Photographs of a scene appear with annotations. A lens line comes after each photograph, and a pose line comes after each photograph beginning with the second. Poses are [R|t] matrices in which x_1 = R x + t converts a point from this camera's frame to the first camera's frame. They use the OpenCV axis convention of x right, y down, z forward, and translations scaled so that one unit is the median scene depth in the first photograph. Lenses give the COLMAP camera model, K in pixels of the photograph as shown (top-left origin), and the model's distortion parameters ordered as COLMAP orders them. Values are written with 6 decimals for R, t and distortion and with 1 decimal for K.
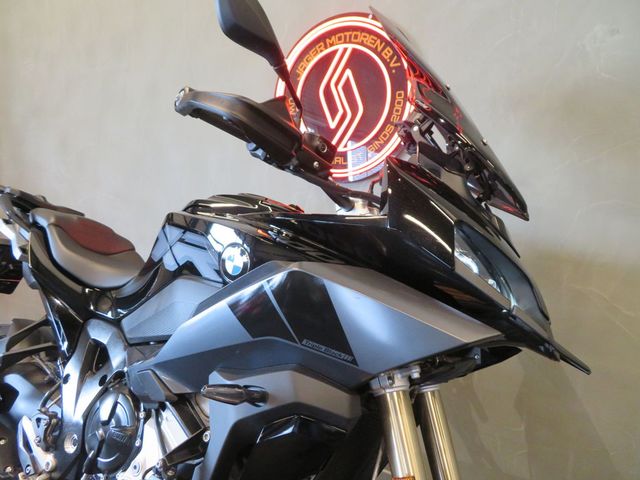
lens RADIAL K [[467.7, 0, 317.0], [0, 467.7, 238.1], [0, 0, 1]] dist [-0.004912, -0.004054]
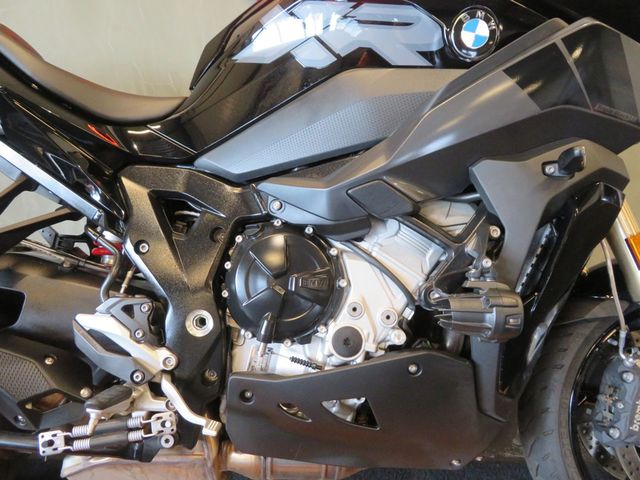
lens RADIAL K [[467.7, 0, 317.0], [0, 467.7, 238.1], [0, 0, 1]] dist [-0.004912, -0.004054]
pose [[0.856819, -0.152340, 0.492598, -0.679783], [0.058888, 0.978018, 0.200031, 0.175566], [-0.512243, -0.142383, 0.846956, 0.311718]]
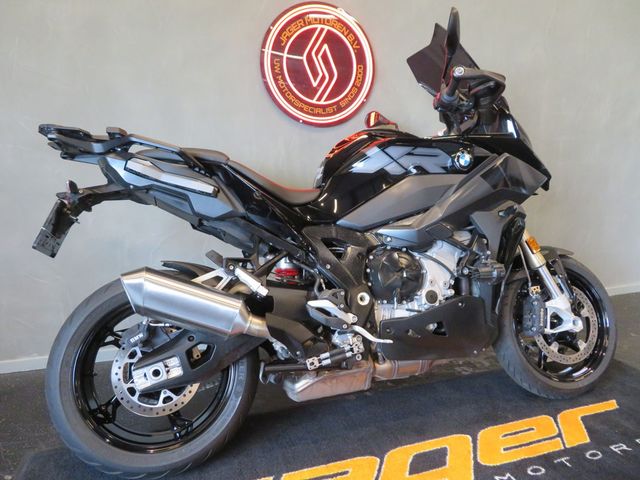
lens RADIAL K [[457.7, 0, 321.8], [0, 457.7, 243.2], [0, 0, 1]] dist [-0.001617, 0.000218]
pose [[0.662186, -0.180383, 0.727304, -1.577696], [0.114302, 0.983551, 0.139868, 0.048653], [-0.740571, -0.009486, 0.671912, 0.121364]]
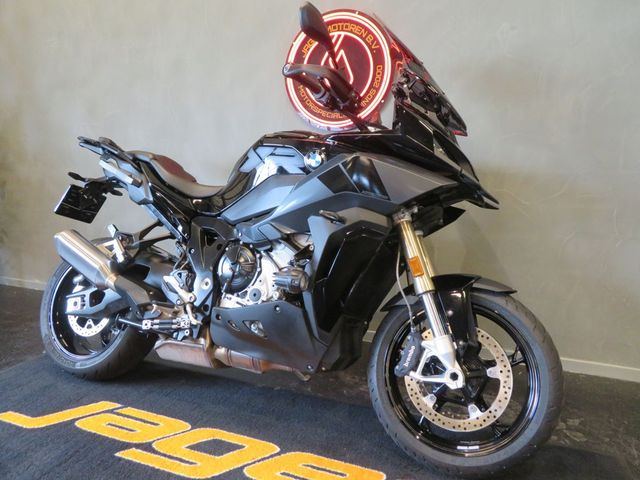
lens RADIAL K [[464.8, 0, 320.3], [0, 464.8, 245.1], [0, 0, 1]] dist [-0.001662, -0.000892]
pose [[0.990043, -0.051394, 0.131047, -0.323216], [0.043671, 0.997173, 0.061143, 0.214641], [-0.133819, -0.054811, 0.989489, -0.641375]]
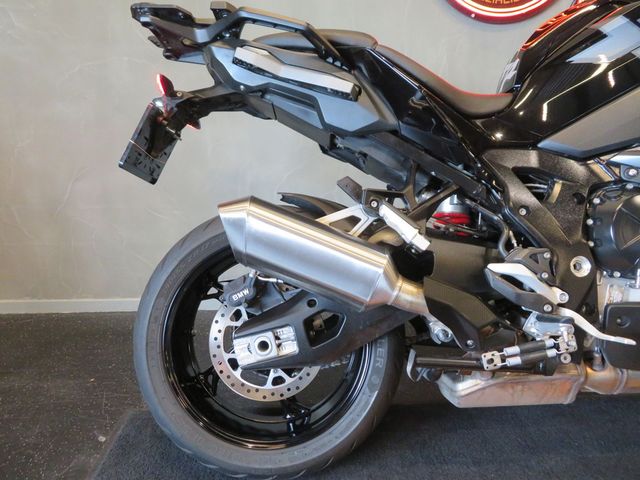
lens RADIAL K [[457.7, 0, 321.8], [0, 457.7, 243.2], [0, 0, 1]] dist [-0.001617, 0.000218]
pose [[0.847196, -0.200327, 0.492065, -1.340691], [0.109675, 0.972182, 0.206961, 0.149151], [-0.519837, -0.121370, 0.845600, 0.490960]]
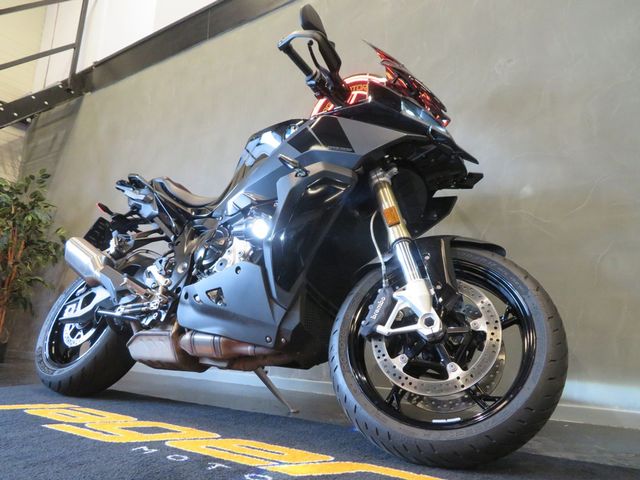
lens RADIAL K [[457.7, 0, 321.8], [0, 457.7, 243.2], [0, 0, 1]] dist [-0.001617, 0.000218]
pose [[0.999339, -0.014932, -0.033134, 0.000337], [0.004139, 0.952528, -0.304424, 0.809674], [0.036107, 0.304086, 0.951960, -0.474363]]
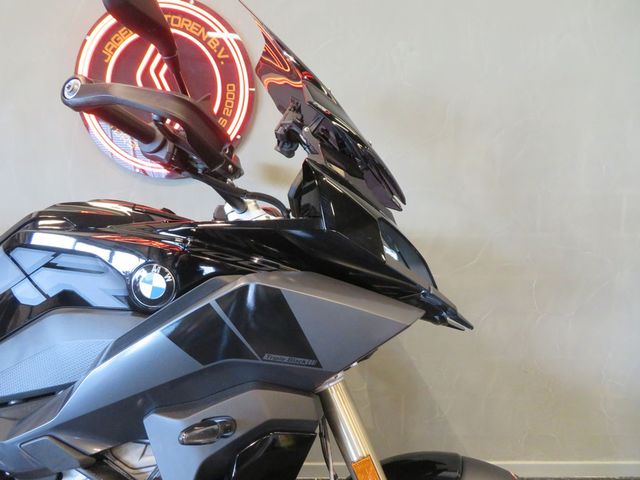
lens RADIAL K [[461.9, 0, 320.0], [0, 461.9, 240.0], [0, 0, 1]] dist [-0.002424, -0.003055]
pose [[0.861638, -0.101093, 0.497353, -0.254585], [0.083164, 0.994839, 0.058134, -0.041237], [-0.500663, -0.008729, 0.865599, 0.087296]]
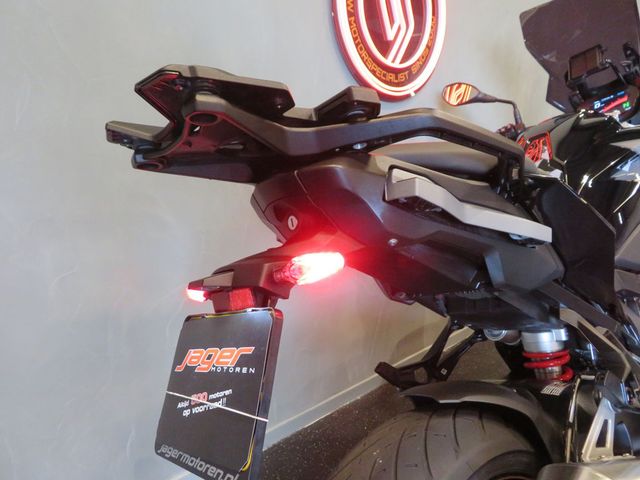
lens RADIAL K [[457.7, 0, 321.8], [0, 457.7, 243.2], [0, 0, 1]] dist [-0.001617, 0.000218]
pose [[0.269023, -0.265602, 0.925787, -1.468492], [0.108658, 0.963457, 0.244835, -0.132876], [-0.956985, 0.034728, 0.288052, 1.377726]]
